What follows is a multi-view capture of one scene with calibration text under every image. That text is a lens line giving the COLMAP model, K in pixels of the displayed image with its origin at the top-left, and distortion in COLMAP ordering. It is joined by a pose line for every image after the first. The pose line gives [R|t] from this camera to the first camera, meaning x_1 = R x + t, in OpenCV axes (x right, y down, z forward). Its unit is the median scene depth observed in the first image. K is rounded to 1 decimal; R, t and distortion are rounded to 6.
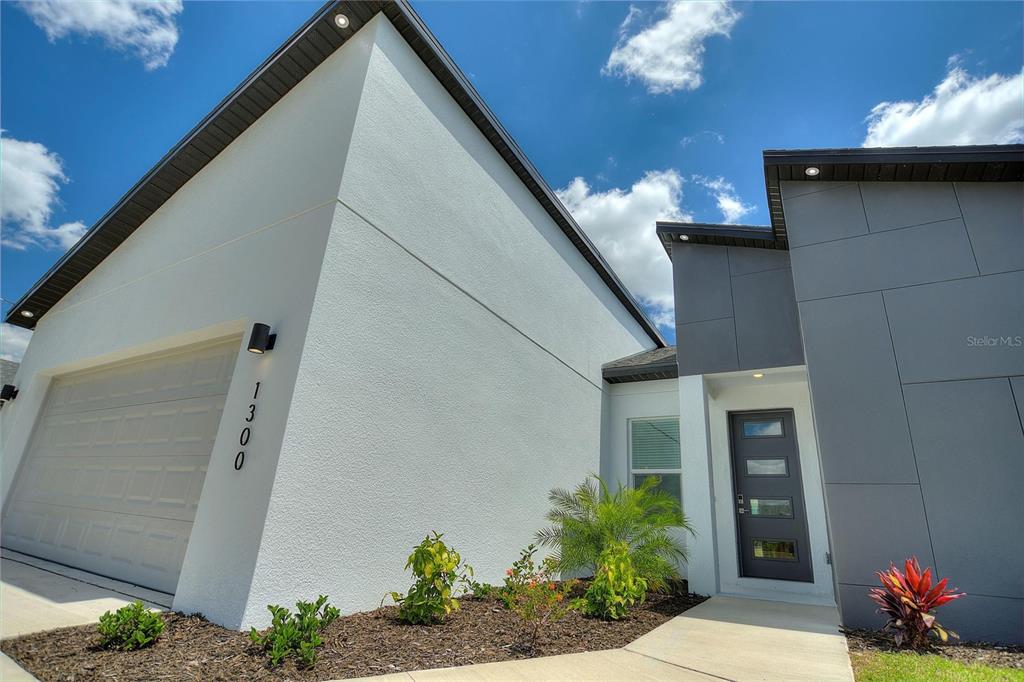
lens RADIAL K [[488.8, 0, 528.5], [0, 488.8, 356.4], [0, 0, 1]] dist [-0.014016, -0.002055]
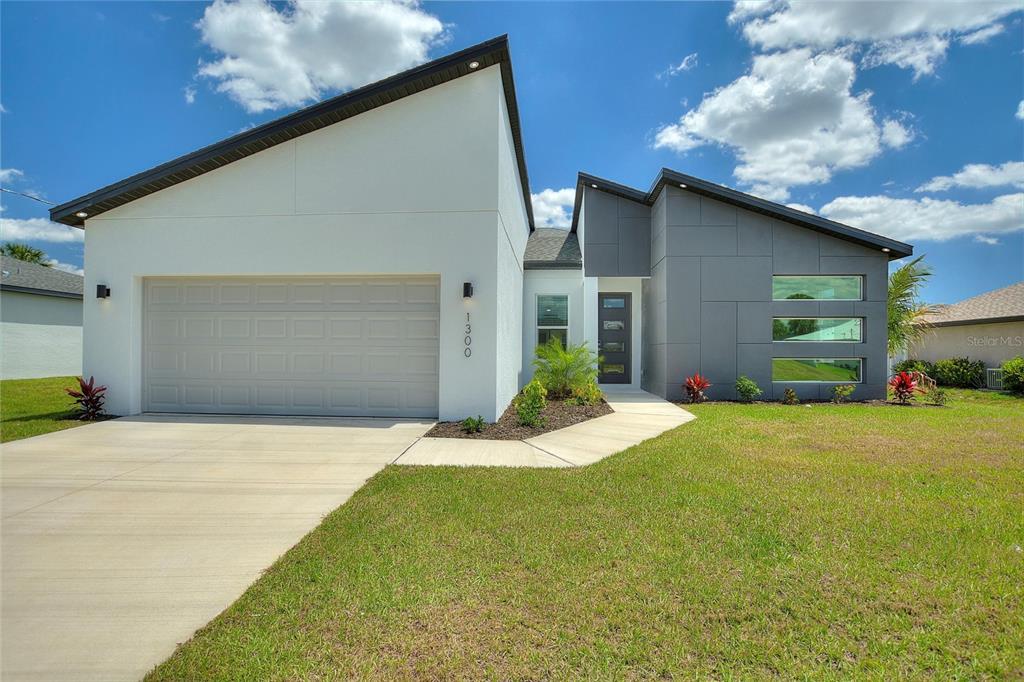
lens RADIAL K [[488.8, 0, 516.9], [0, 488.8, 347.5], [0, 0, 1]] dist [-0.014016, -0.002055]
pose [[0.901276, -0.052622, 0.430038, -0.732764], [-0.094323, 0.944954, 0.313313, -0.267682], [-0.422853, -0.322944, 0.846701, -0.470444]]
